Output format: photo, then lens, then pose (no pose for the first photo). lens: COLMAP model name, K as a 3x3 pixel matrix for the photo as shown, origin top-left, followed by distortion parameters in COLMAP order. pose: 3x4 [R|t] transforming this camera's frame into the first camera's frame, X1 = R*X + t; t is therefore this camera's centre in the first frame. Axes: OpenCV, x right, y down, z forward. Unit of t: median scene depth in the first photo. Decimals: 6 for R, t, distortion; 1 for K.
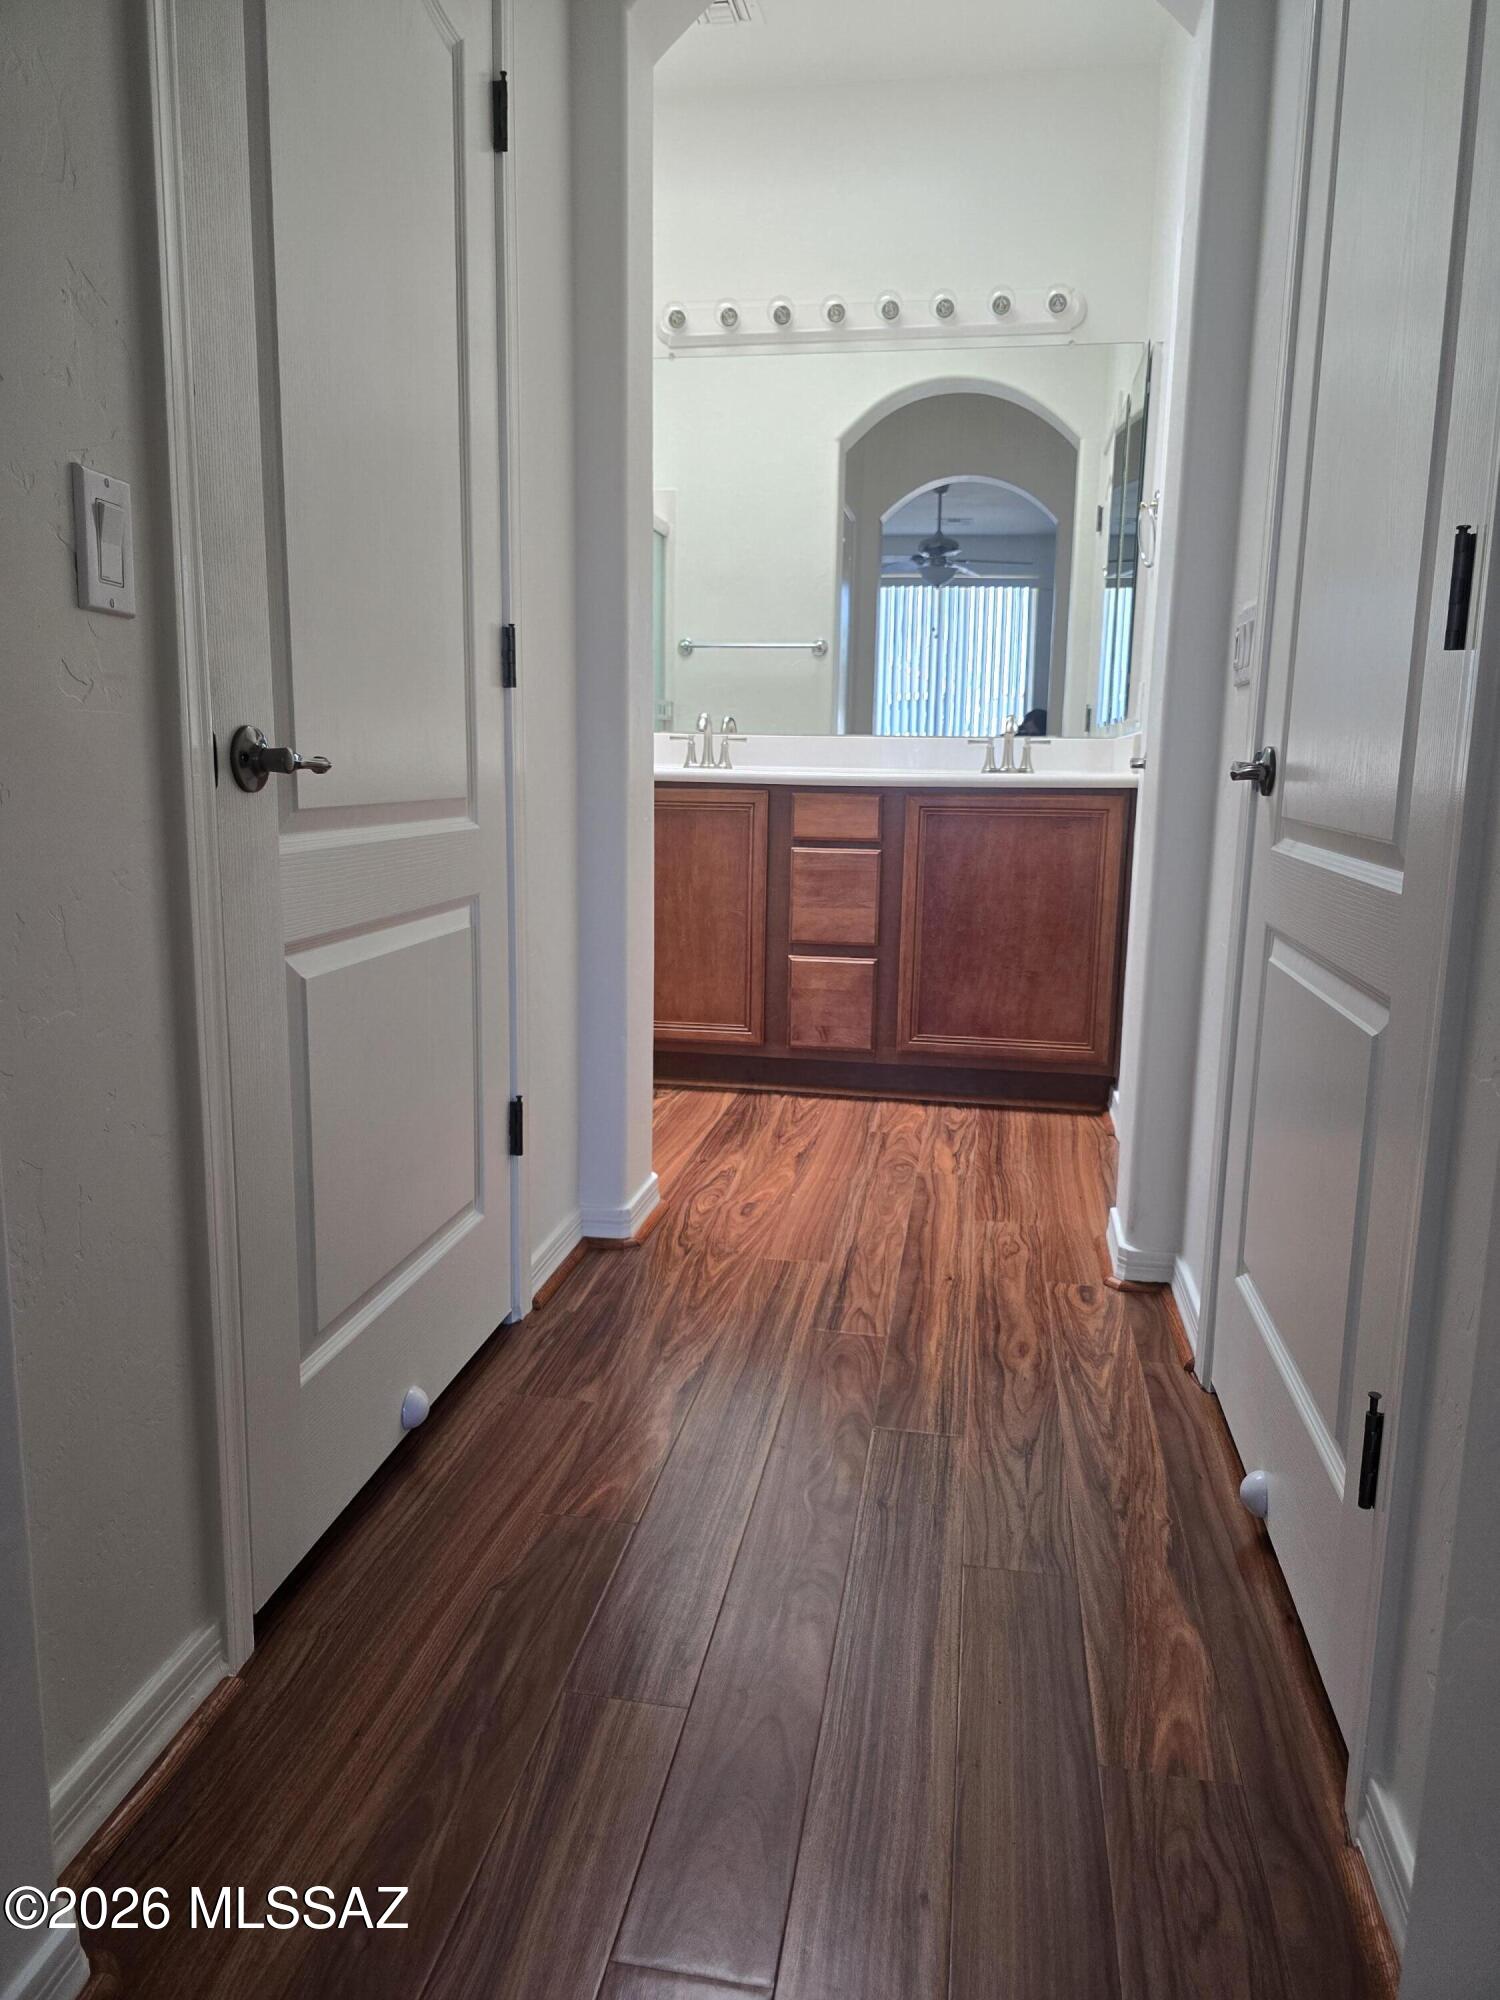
lens RADIAL K [[1363.0, 0, 749.9], [0, 1363.0, 995.7], [0, 0, 1]] dist [0.040005, -0.018141]
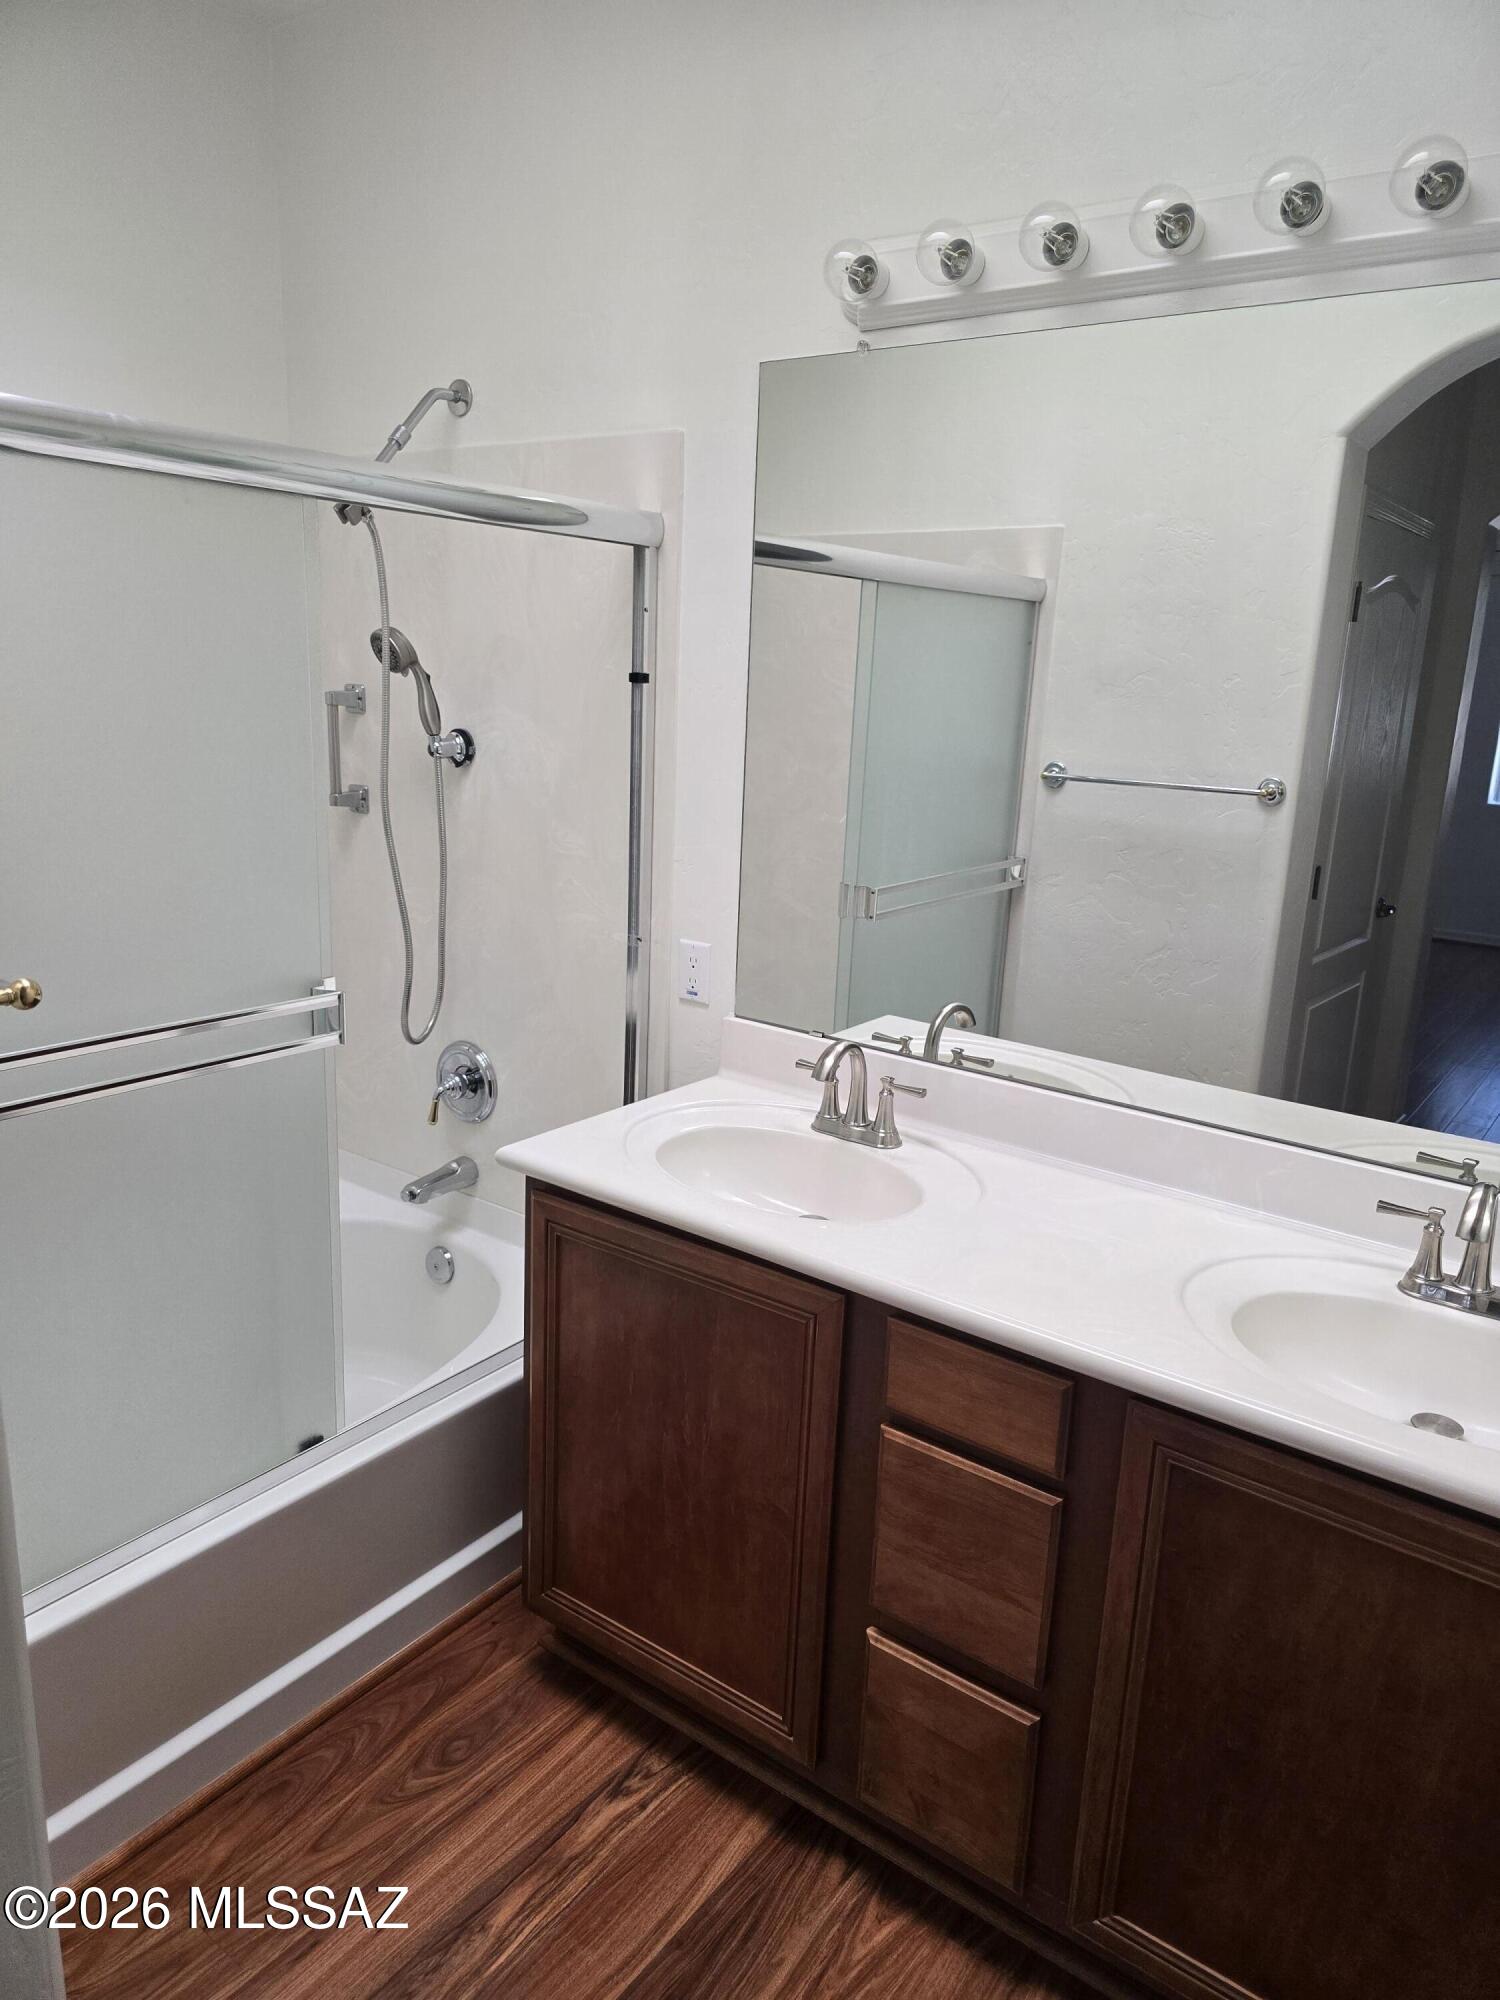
lens RADIAL K [[1363.0, 0, 749.3], [0, 1363.0, 999.7], [0, 0, 1]] dist [0.040005, -0.018141]
pose [[0.894092, 0.128103, -0.429174, 0.171014], [-0.106818, 0.991563, 0.073435, -0.280456], [0.434960, -0.019814, 0.900232, 0.561354]]
